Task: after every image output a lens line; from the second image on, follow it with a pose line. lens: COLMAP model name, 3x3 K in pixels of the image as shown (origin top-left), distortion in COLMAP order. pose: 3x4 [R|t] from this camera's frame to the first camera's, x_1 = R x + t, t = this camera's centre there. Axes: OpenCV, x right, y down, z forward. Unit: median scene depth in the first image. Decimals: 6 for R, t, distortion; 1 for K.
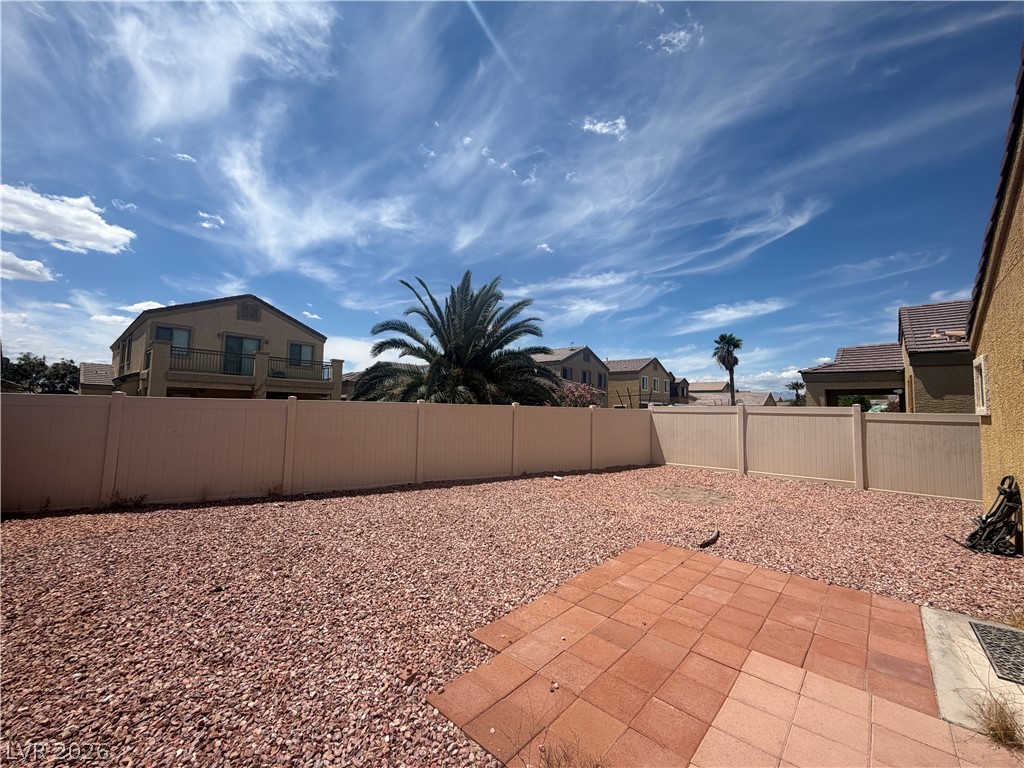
lens RADIAL K [[409.1, 0, 509.8], [0, 409.1, 384.5], [0, 0, 1]] dist [-0.000320, 0.000046]
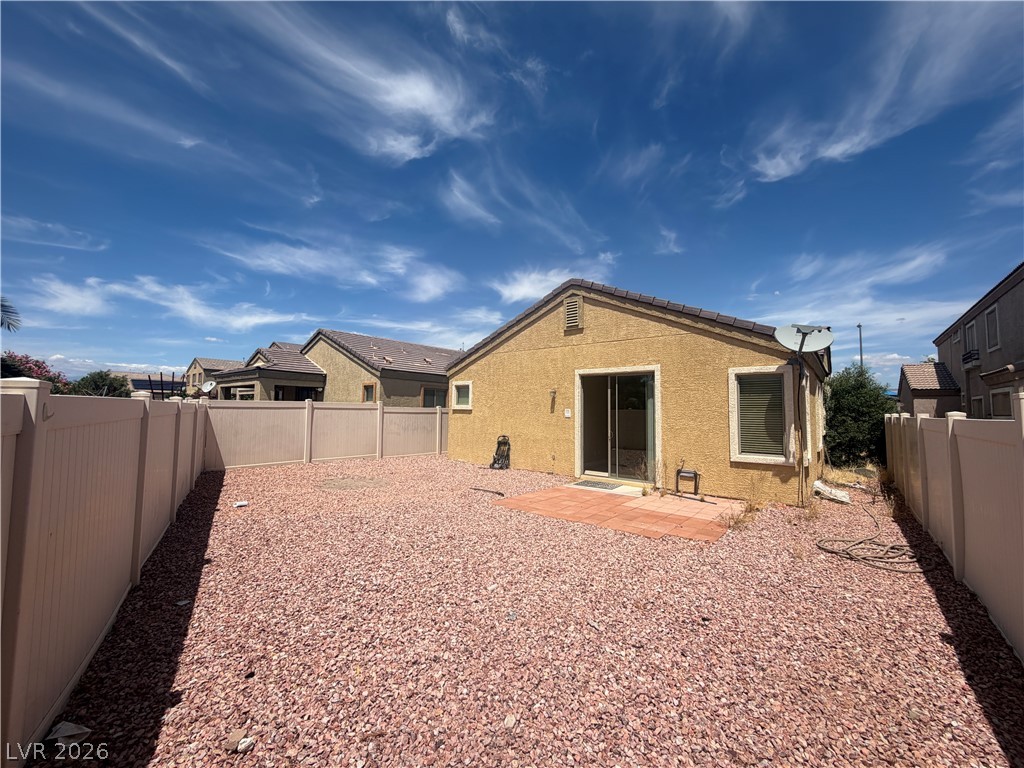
lens RADIAL K [[409.1, 0, 509.8], [0, 409.1, 384.5], [0, 0, 1]] dist [-0.000320, 0.000046]
pose [[-0.050586, 0.038594, 0.997974, -0.746443], [-0.076164, 0.996194, -0.042385, 0.016569], [-0.995811, -0.078154, -0.047454, 0.698184]]
